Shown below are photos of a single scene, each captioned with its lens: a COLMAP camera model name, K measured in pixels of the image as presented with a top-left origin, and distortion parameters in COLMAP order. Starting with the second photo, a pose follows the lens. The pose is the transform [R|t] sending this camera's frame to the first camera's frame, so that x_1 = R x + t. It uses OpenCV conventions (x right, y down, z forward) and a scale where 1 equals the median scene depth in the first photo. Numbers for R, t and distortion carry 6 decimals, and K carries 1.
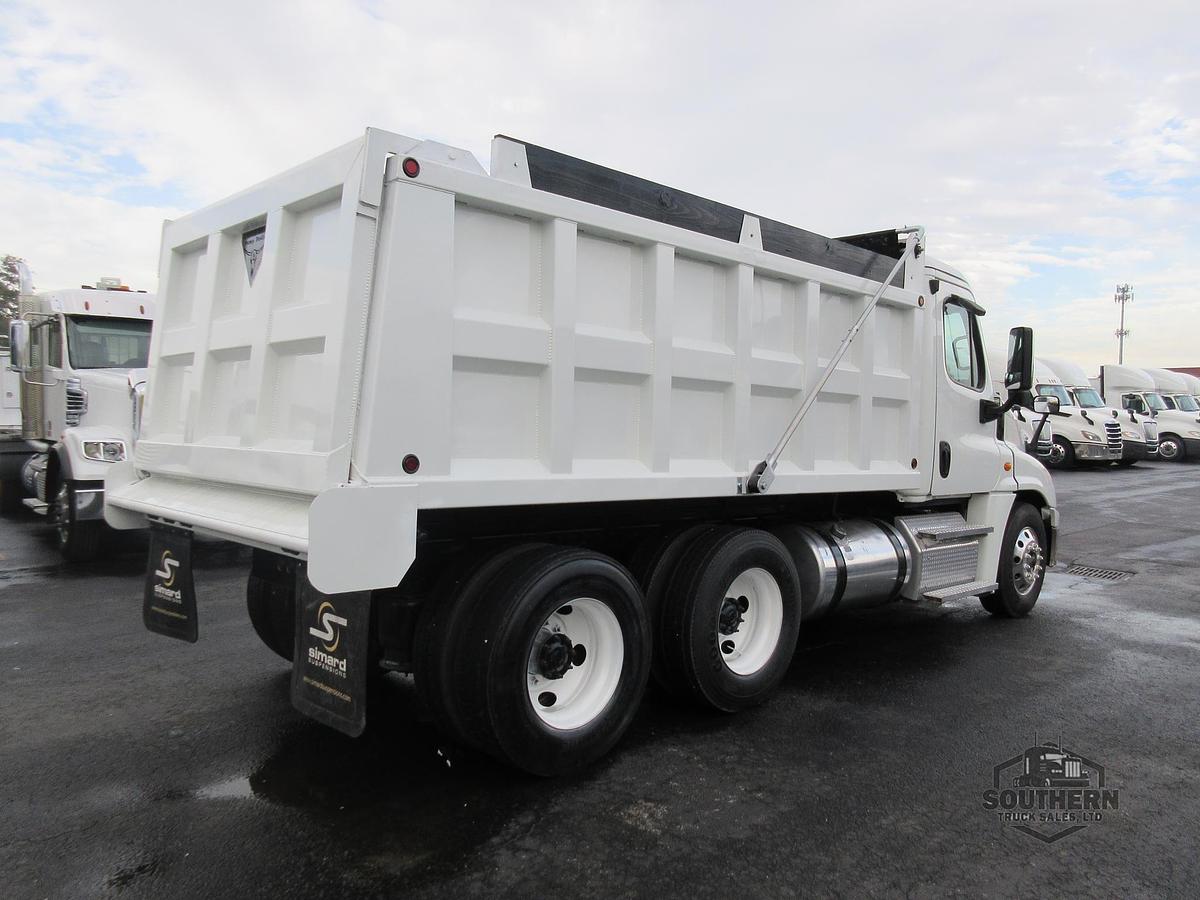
lens RADIAL K [[896.9, 0, 600.0], [0, 896.9, 450.0], [0, 0, 1]] dist [0.007706, -0.004648]
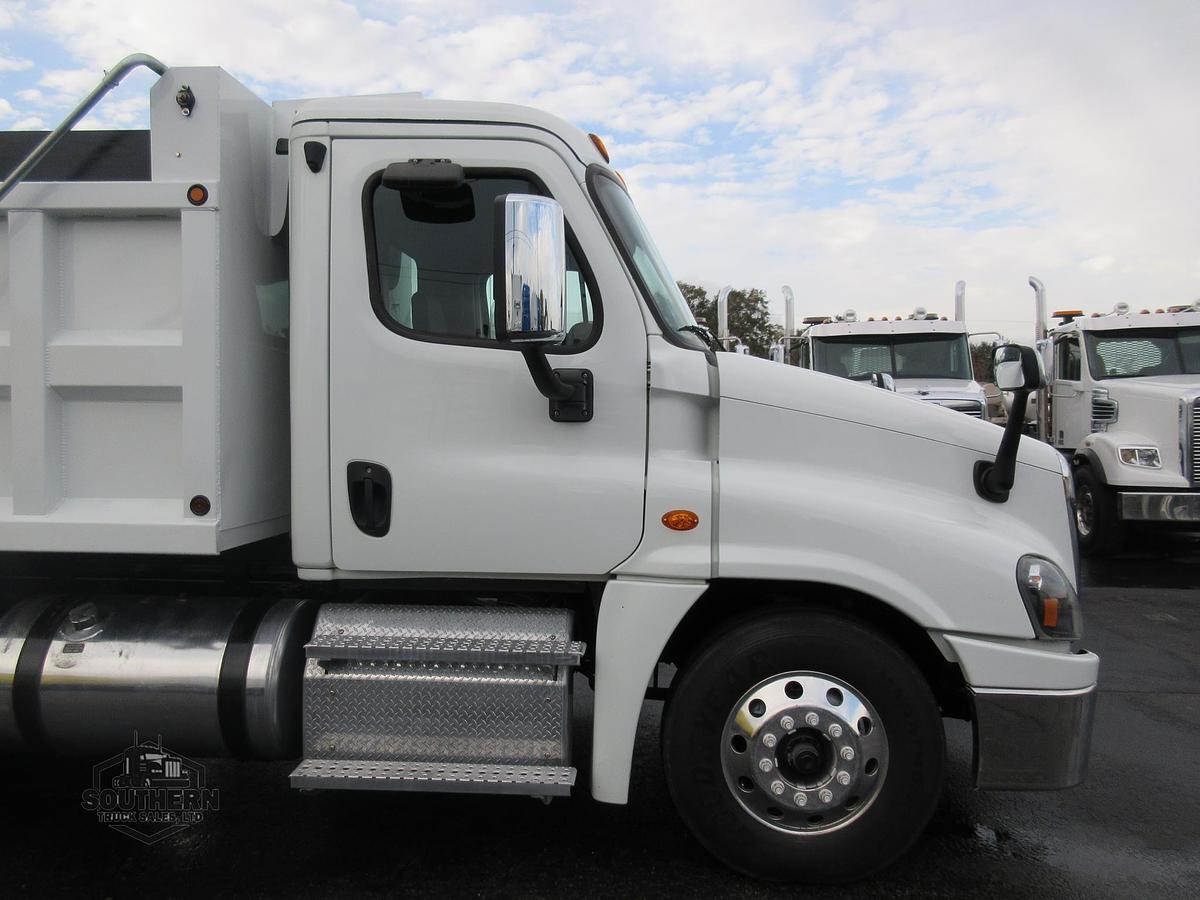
lens RADIAL K [[923.3, 0, 600.1], [0, 923.3, 457.0], [0, 0, 1]] dist [-0.000081, 0.000669]
pose [[0.677727, 0.000096, -0.735314, 0.811519], [-0.001060, 0.999999, -0.000847, -0.012036], [0.735313, 0.001353, 0.677726, 0.720478]]
